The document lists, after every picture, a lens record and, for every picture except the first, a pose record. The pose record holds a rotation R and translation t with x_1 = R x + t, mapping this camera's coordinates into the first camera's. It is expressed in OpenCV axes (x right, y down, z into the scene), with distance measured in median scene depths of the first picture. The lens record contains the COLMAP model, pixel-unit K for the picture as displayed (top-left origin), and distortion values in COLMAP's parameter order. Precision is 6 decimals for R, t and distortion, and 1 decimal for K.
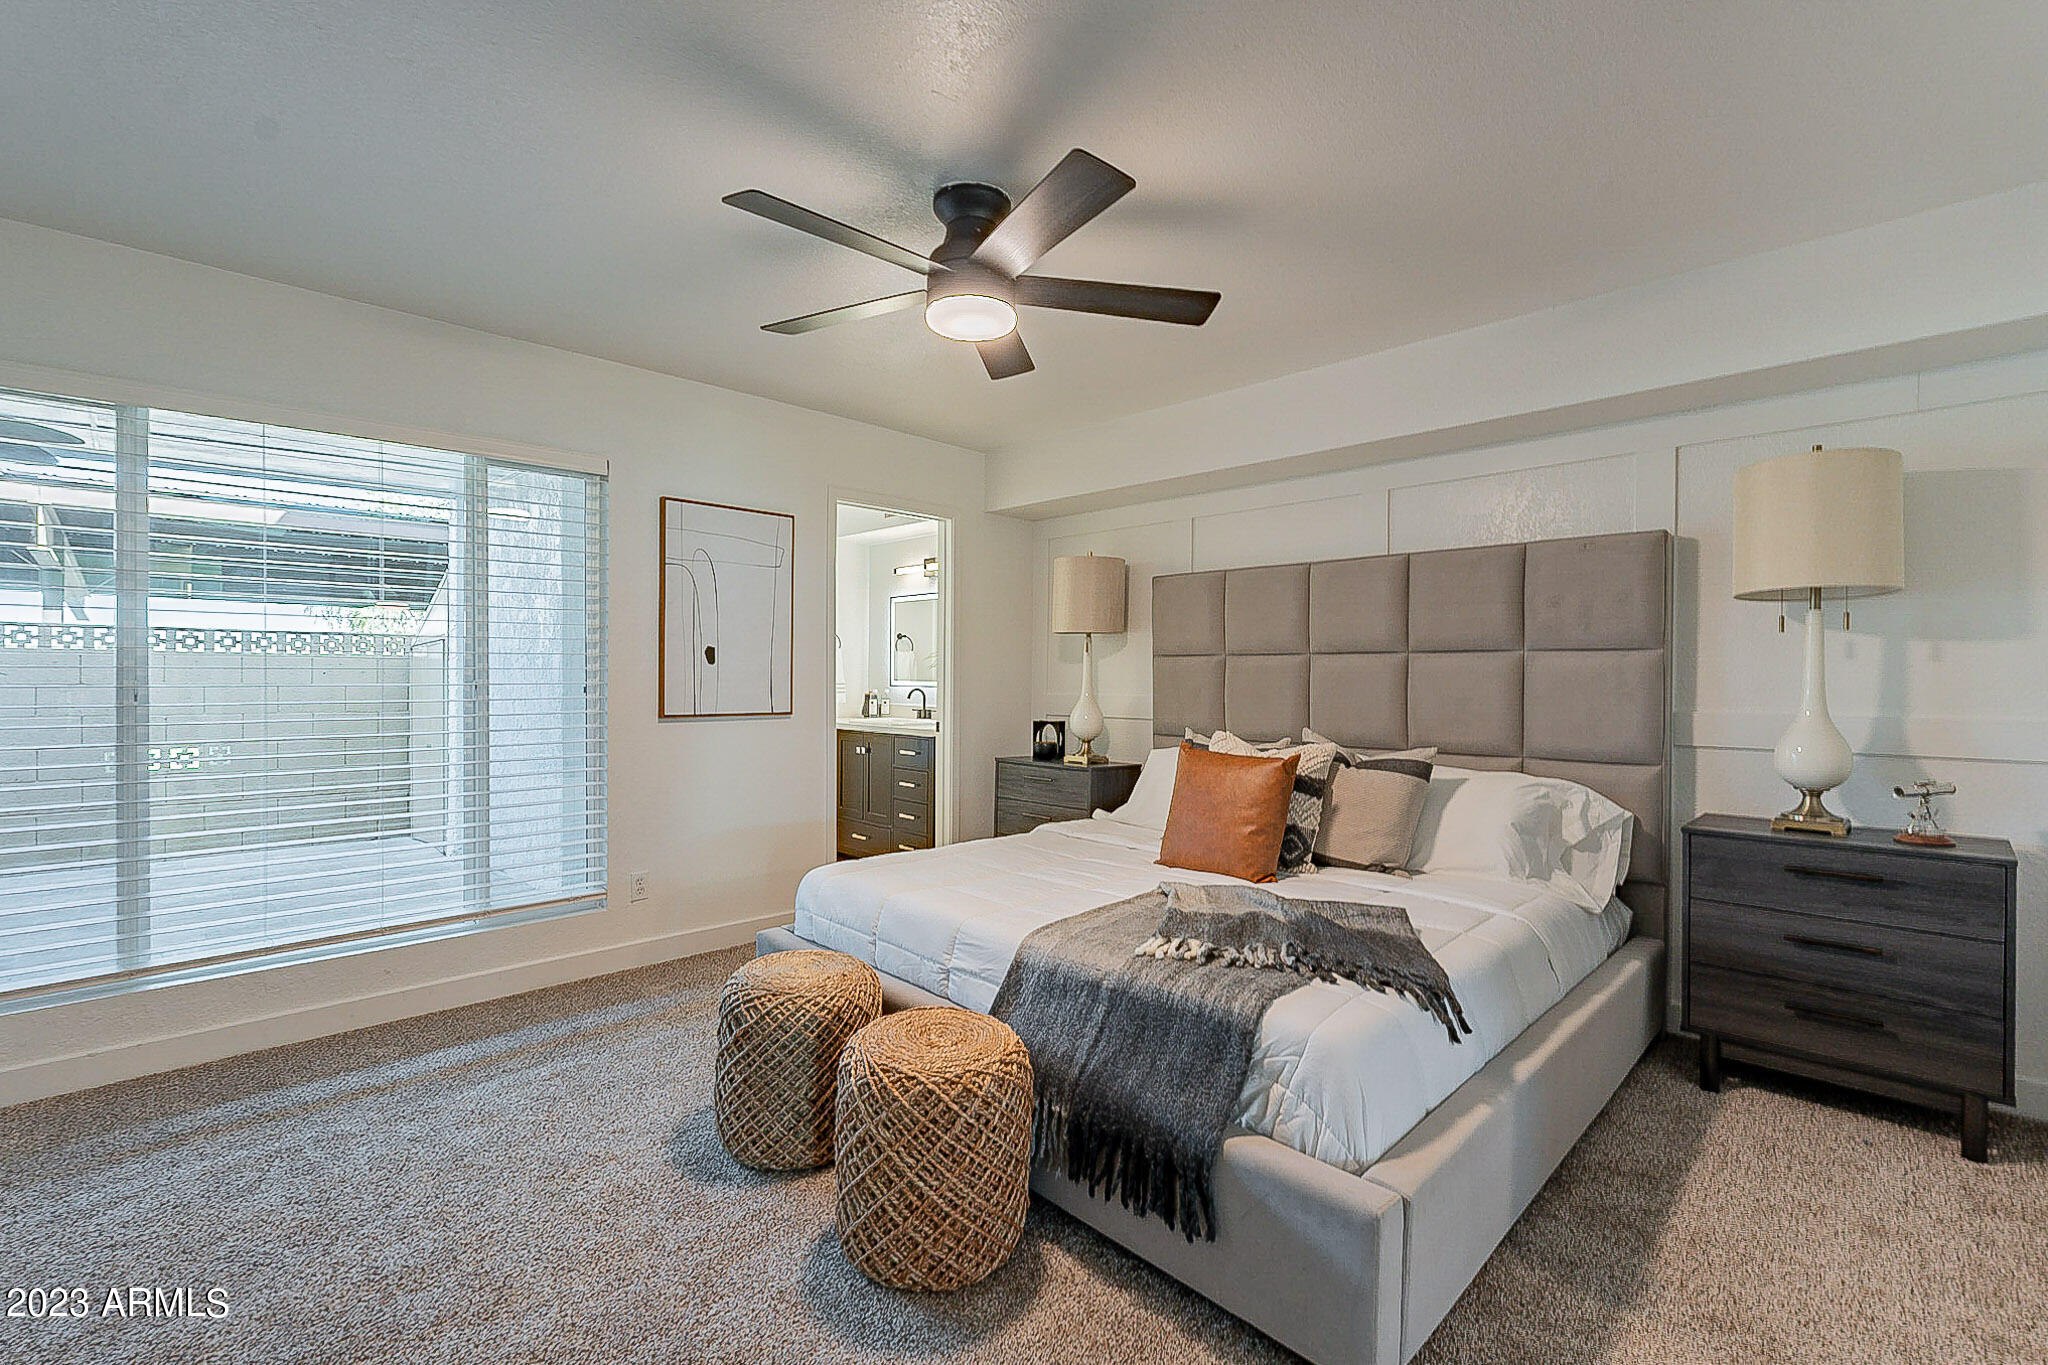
lens RADIAL K [[905.0, 0, 1011.1], [0, 905.0, 671.1], [0, 0, 1]] dist [-0.006017, 0.002583]
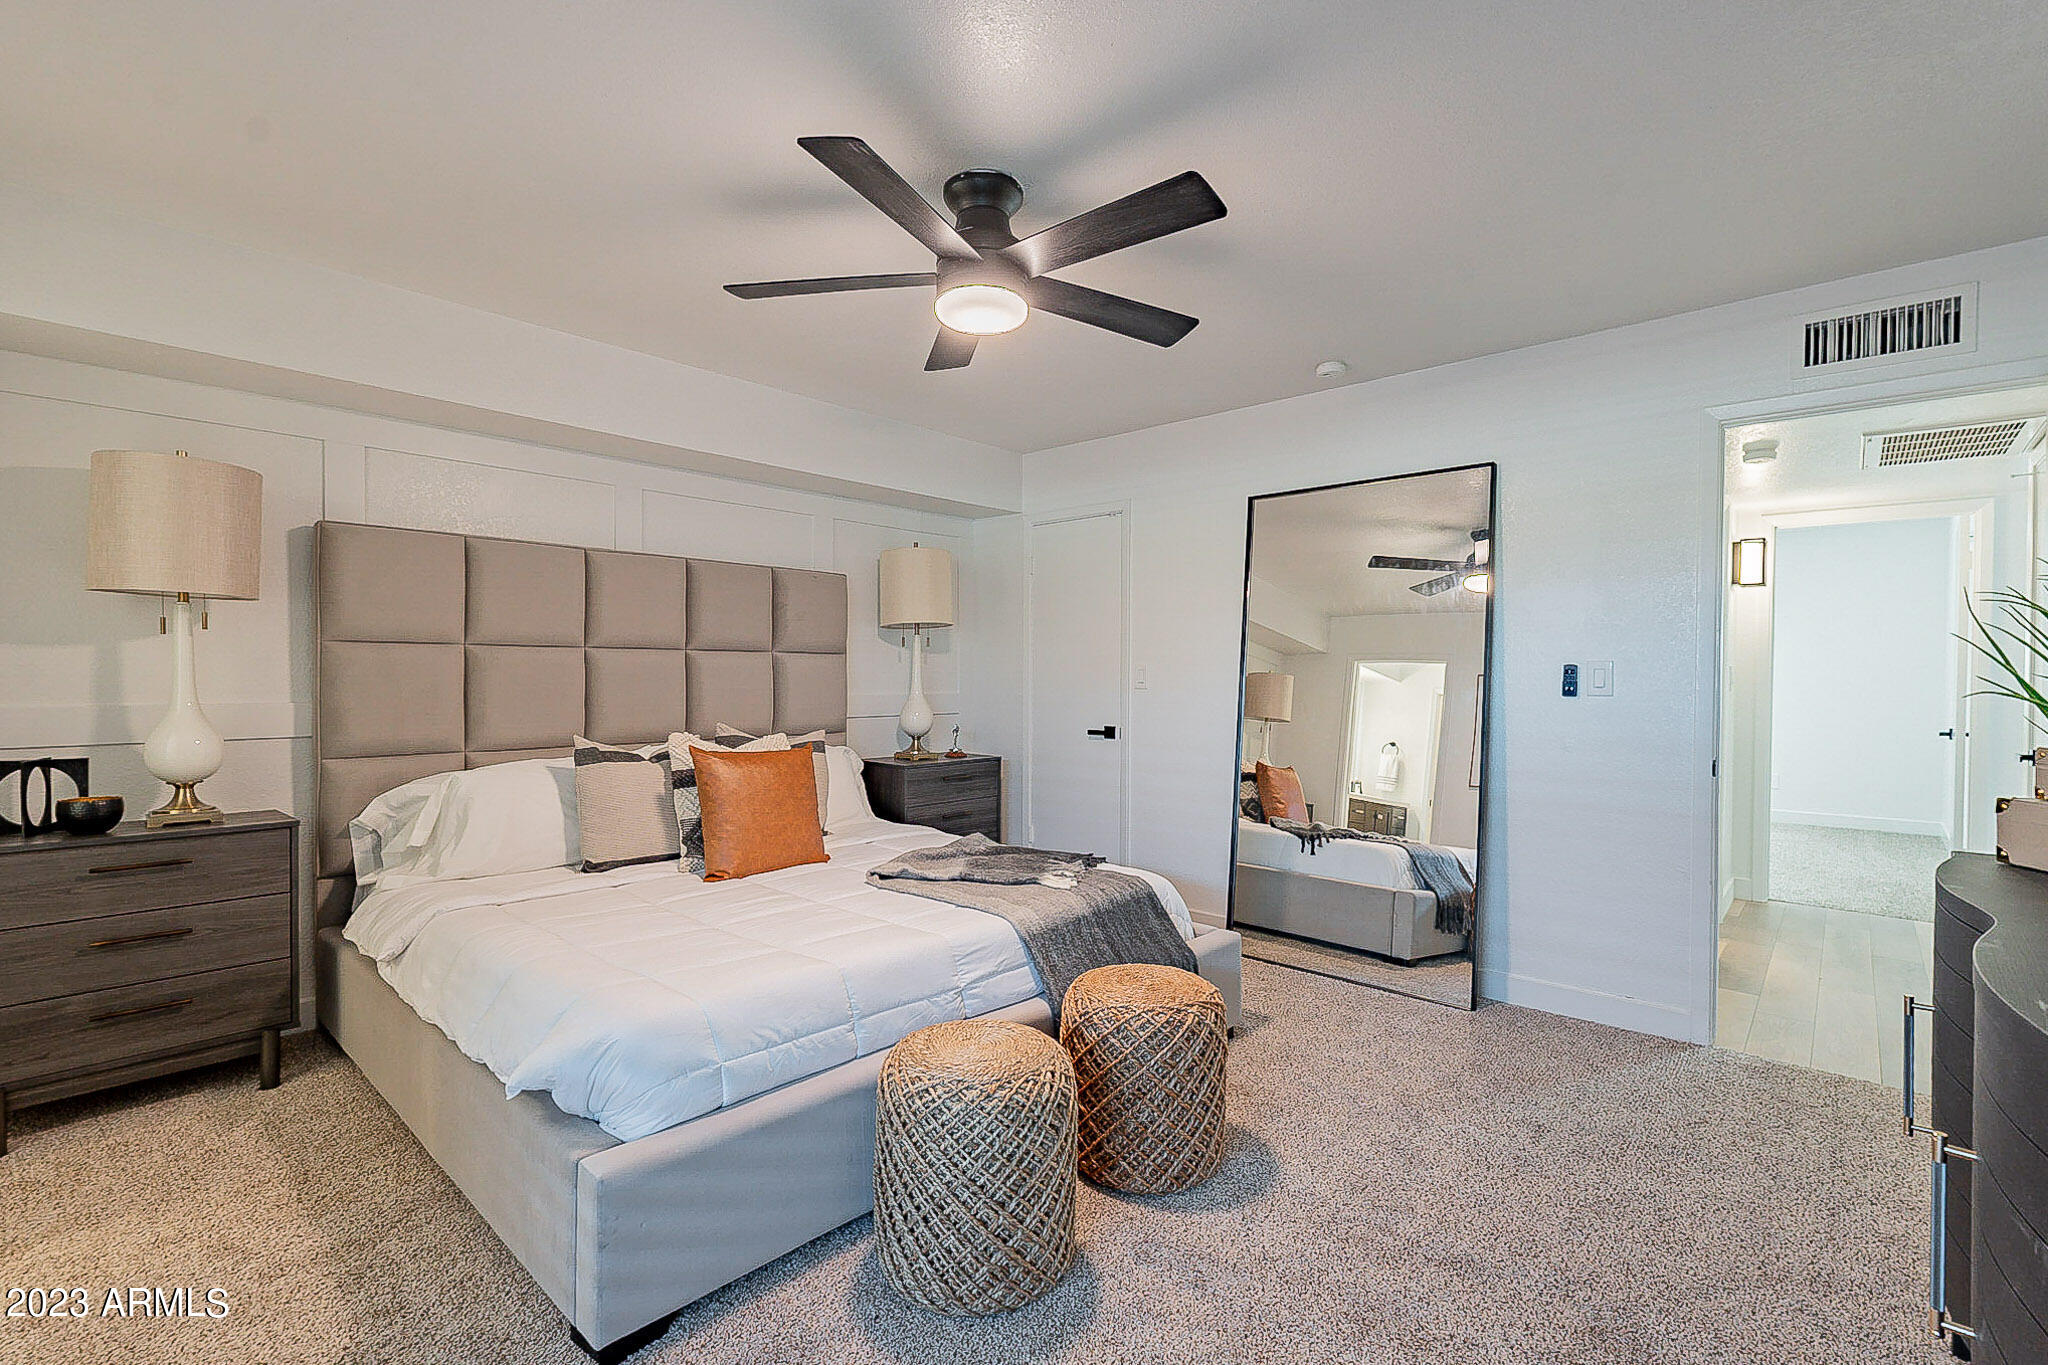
lens RADIAL K [[905.0, 0, 1021.5], [0, 905.0, 699.8], [0, 0, 1]] dist [-0.006017, 0.002583]
pose [[-0.055249, -0.033945, 0.997895, -0.736320], [-0.010618, 0.999385, 0.033408, -0.001526], [-0.998416, -0.008750, -0.055575, 0.732001]]
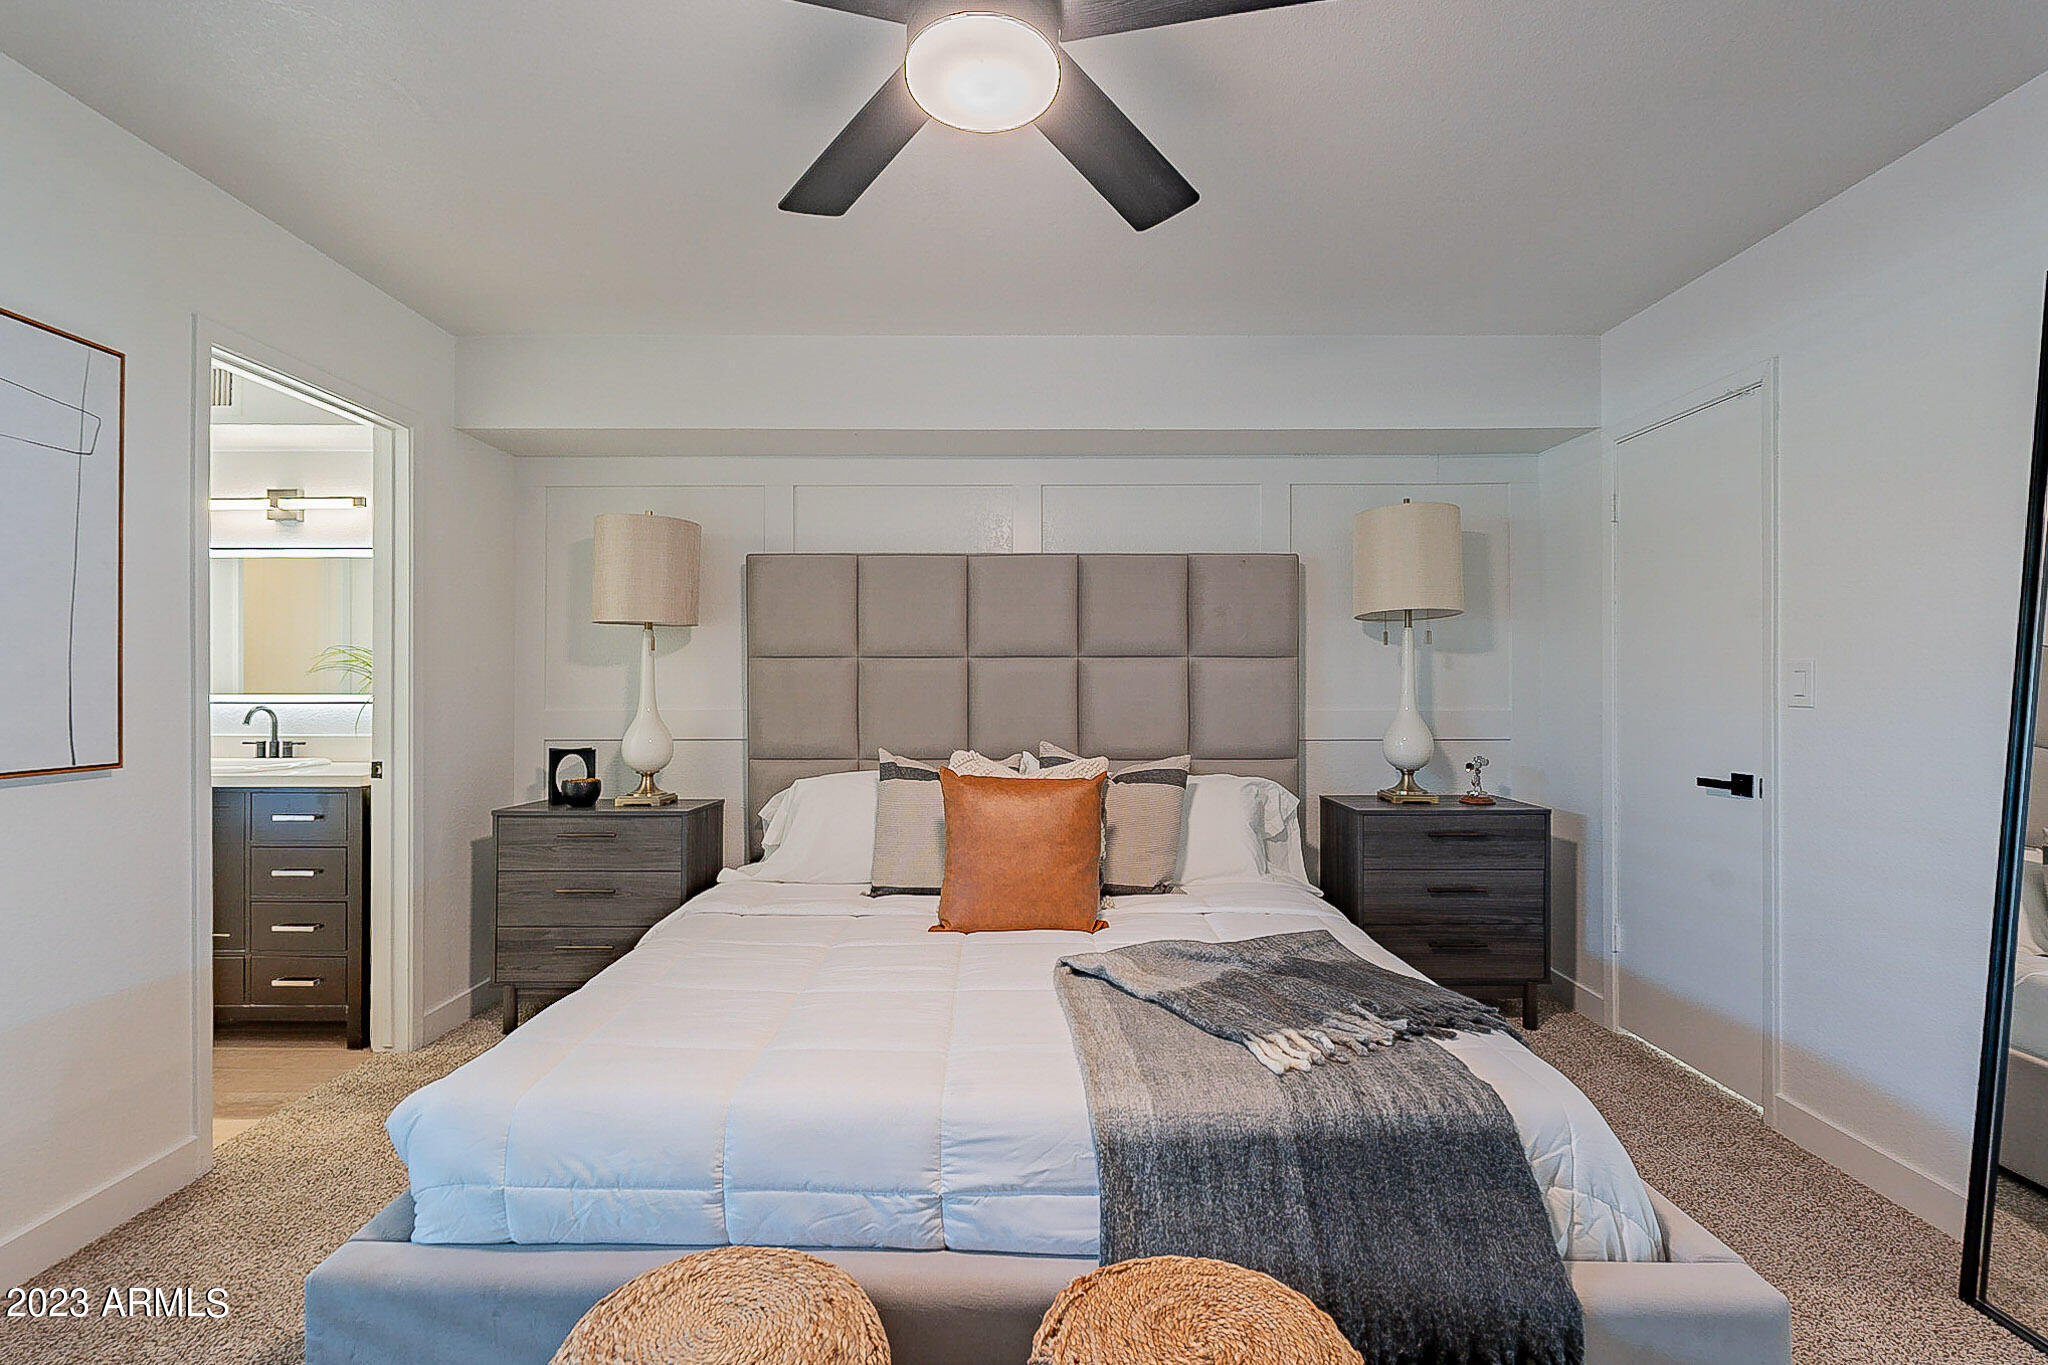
lens RADIAL K [[905.0, 0, 1019.5], [0, 905.0, 682.3], [0, 0, 1]] dist [-0.006017, 0.002583]
pose [[0.695043, -0.005761, 0.718945, -0.327434], [0.001608, 0.999978, 0.006459, 0.000237], [-0.718967, -0.003333, 0.695036, 0.418292]]
